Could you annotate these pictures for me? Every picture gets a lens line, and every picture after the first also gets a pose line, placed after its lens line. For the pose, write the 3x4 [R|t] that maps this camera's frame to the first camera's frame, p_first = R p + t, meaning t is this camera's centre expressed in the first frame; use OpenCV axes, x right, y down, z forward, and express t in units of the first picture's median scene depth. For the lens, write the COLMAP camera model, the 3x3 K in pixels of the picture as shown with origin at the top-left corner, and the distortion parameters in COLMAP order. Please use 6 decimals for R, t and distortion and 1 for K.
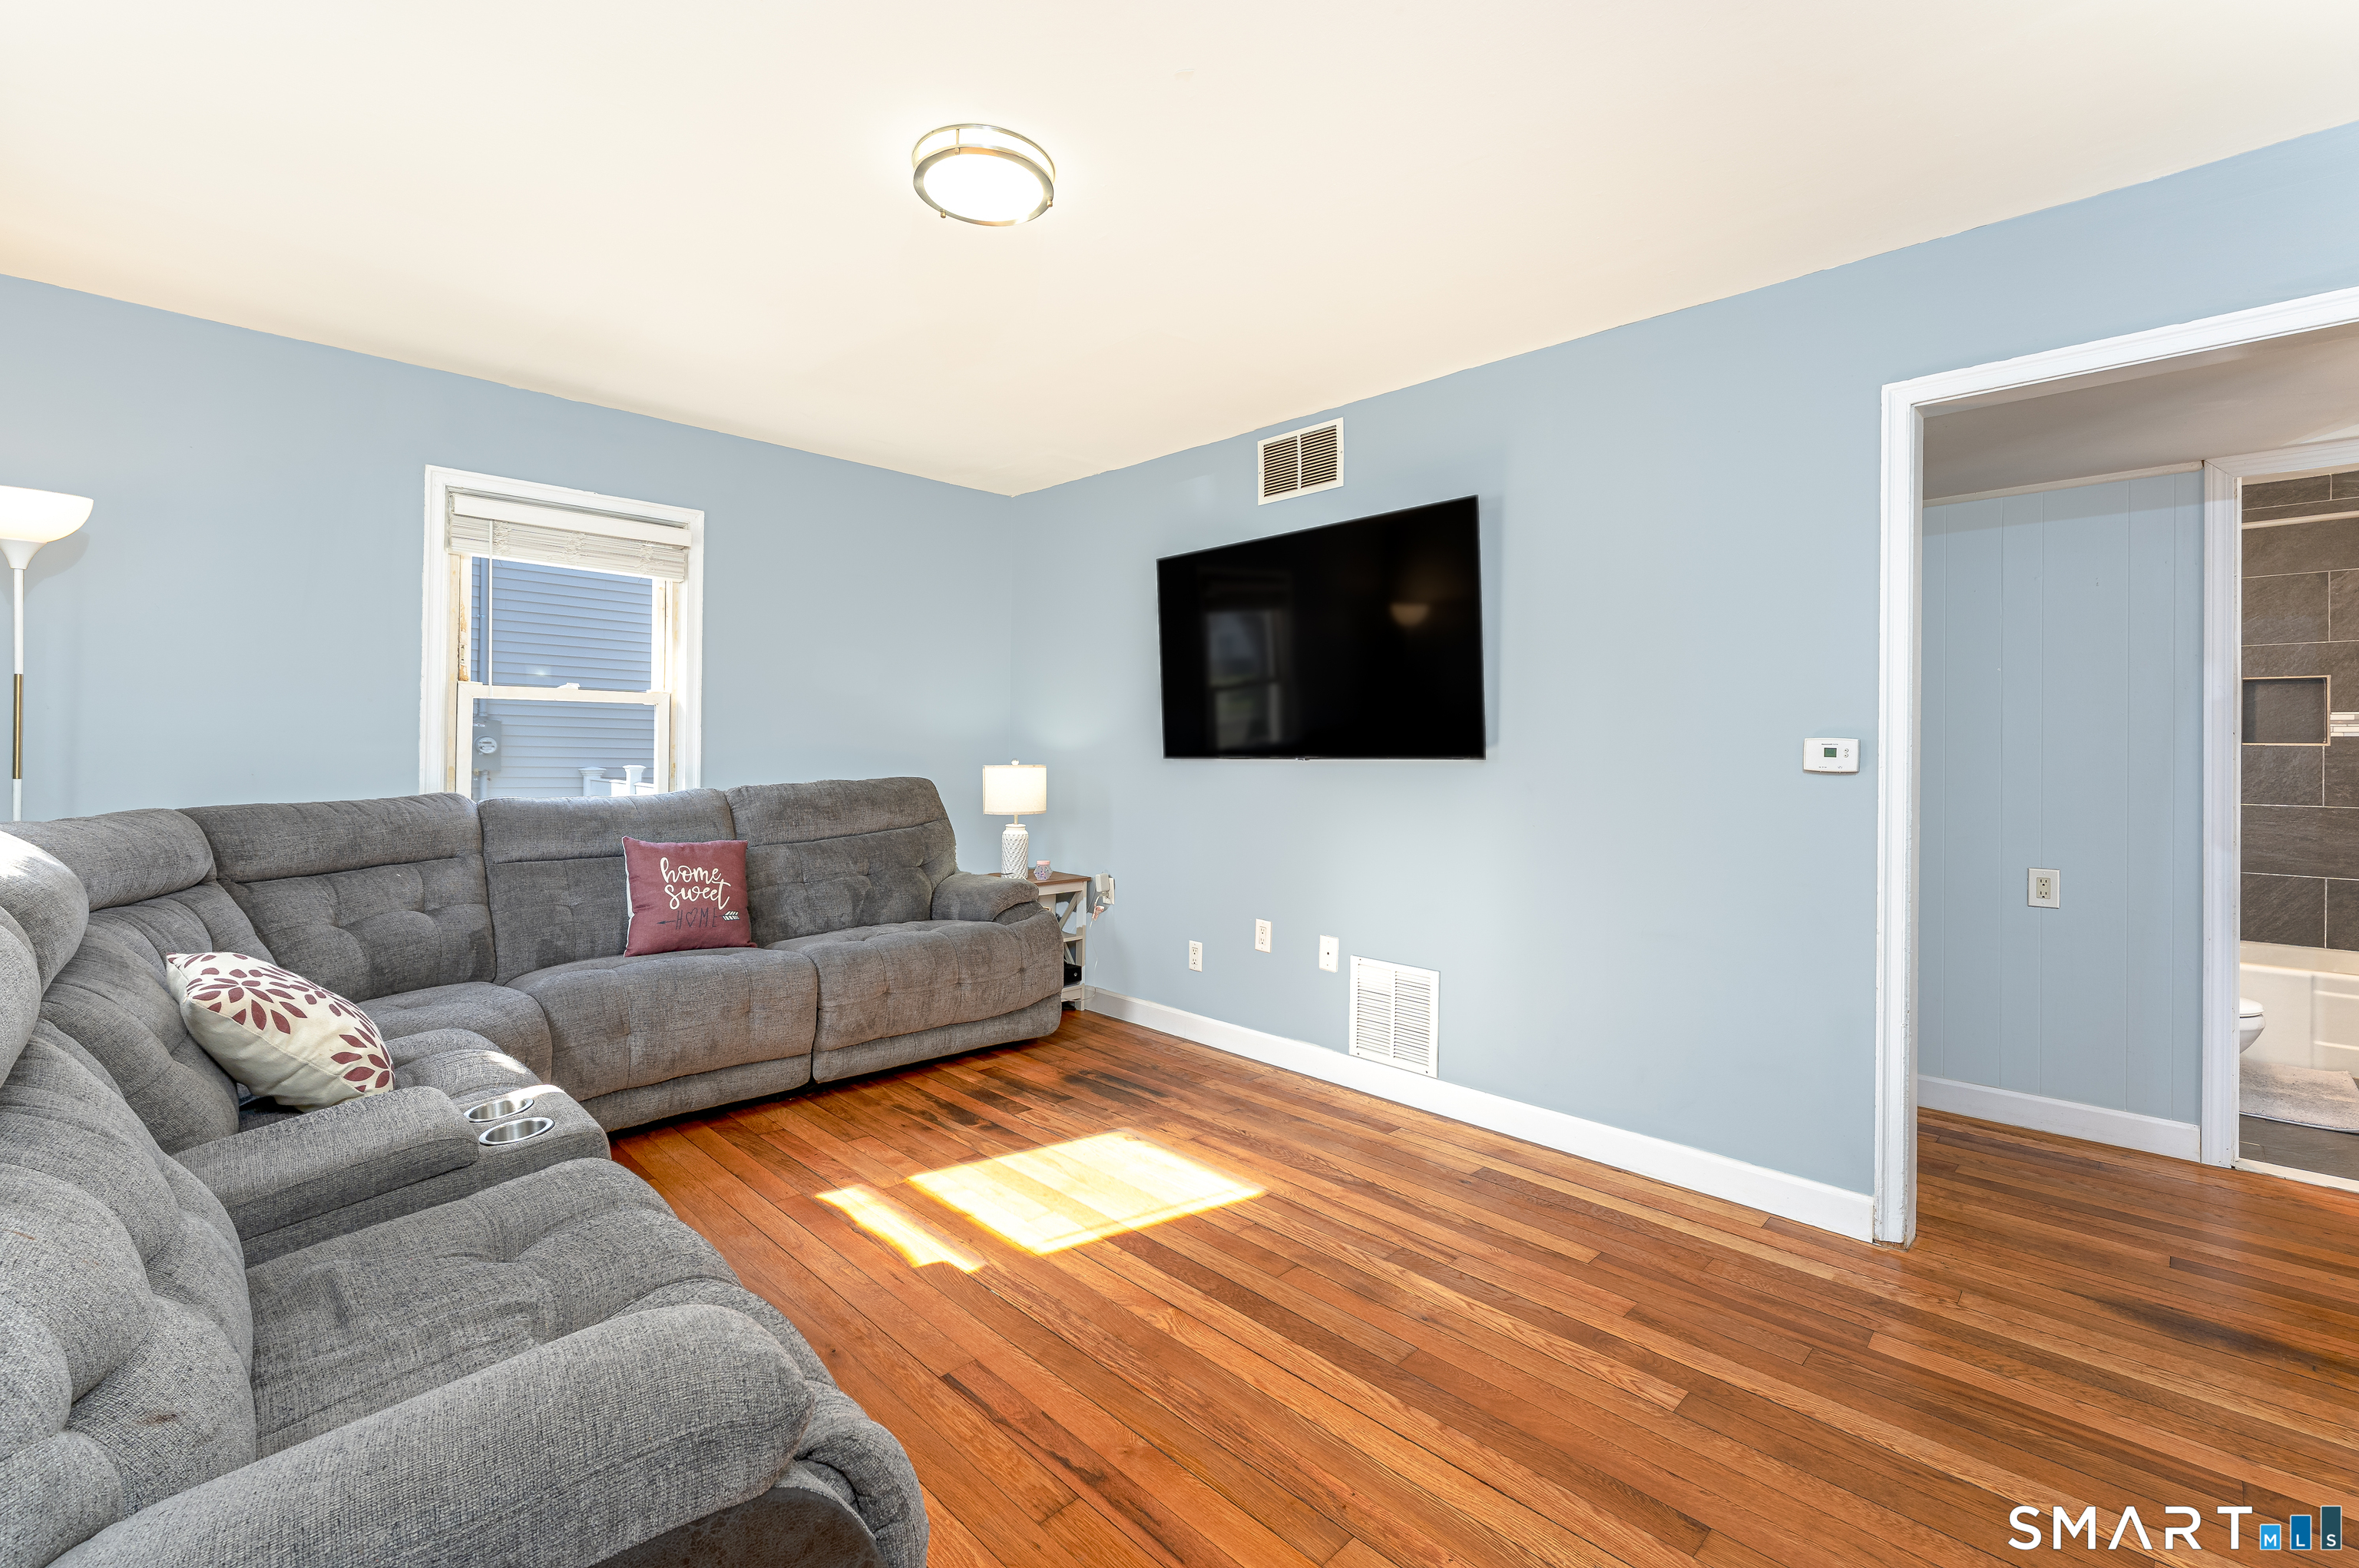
lens RADIAL K [[1015.7, 0, 1175.9], [0, 1015.7, 761.2], [0, 0, 1]] dist [-0.001223, -0.000017]
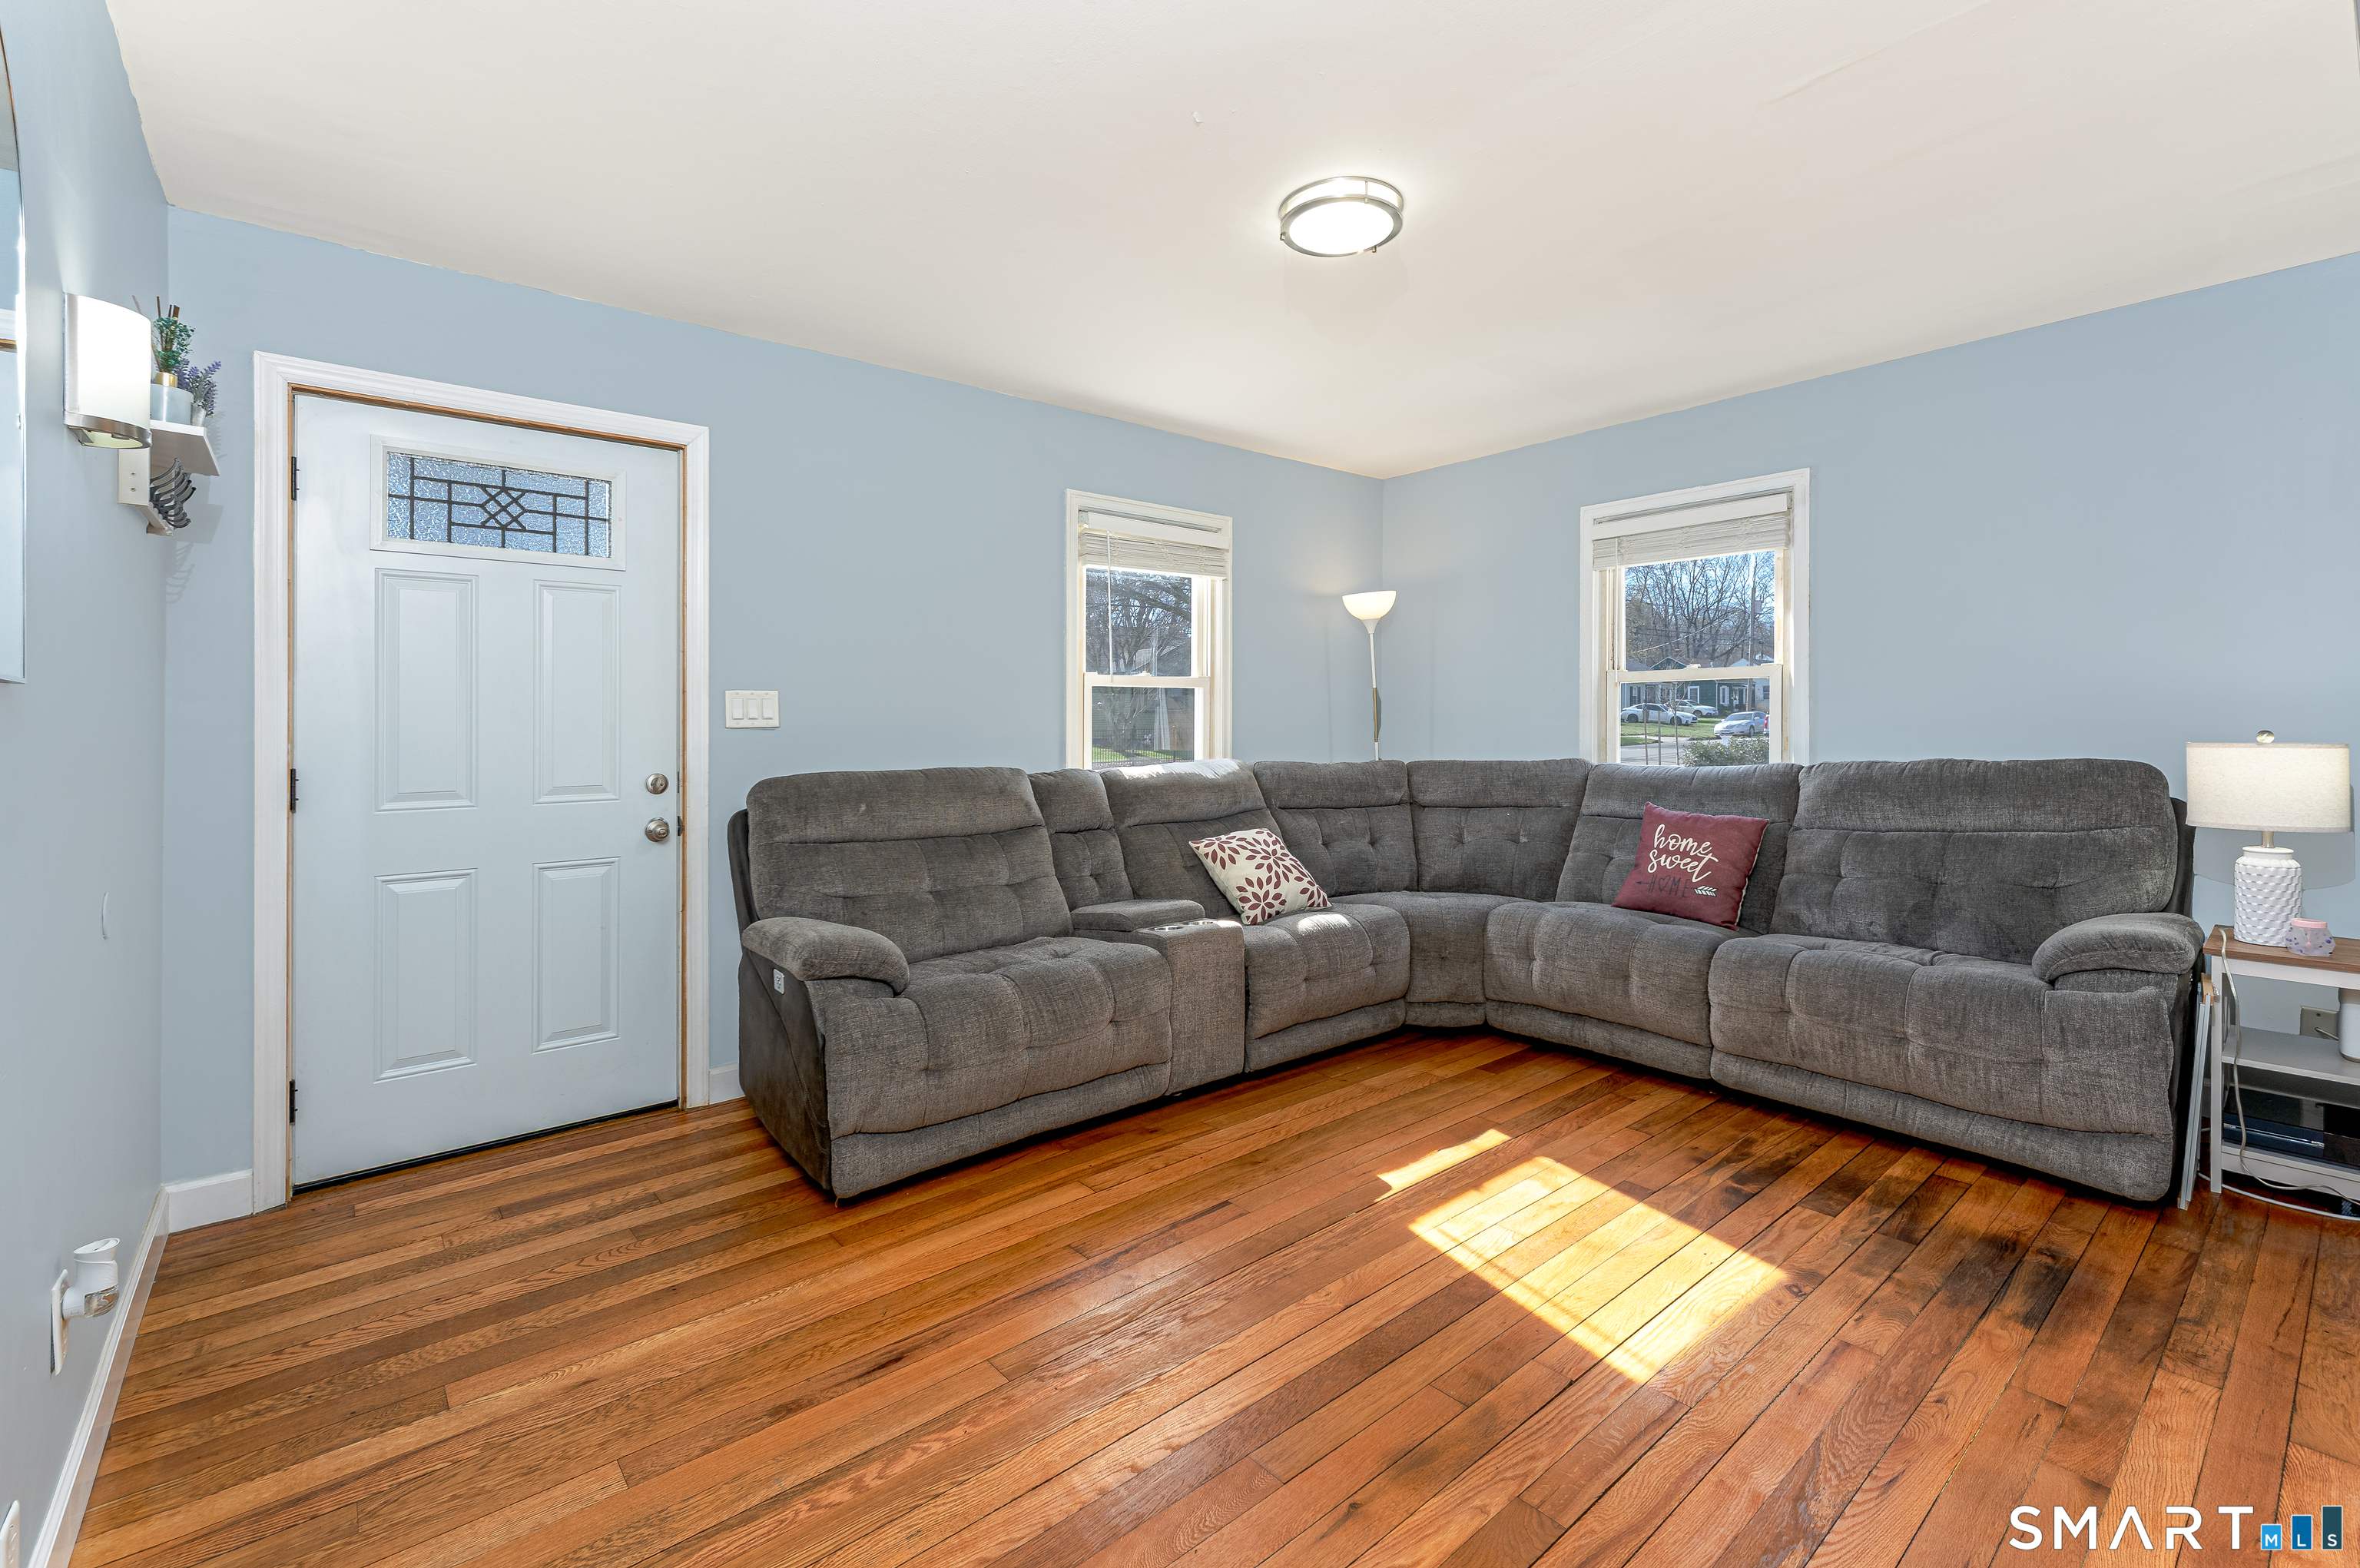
lens RADIAL K [[1016.1, 0, 1163.8], [0, 1016.1, 730.7], [0, 0, 1]] dist [-0.001223, -0.000017]
pose [[-0.087529, -0.001894, -0.996160, 0.608159], [-0.005080, 0.999986, -0.001455, 0.000716], [0.996149, 0.004934, -0.087538, 0.577660]]
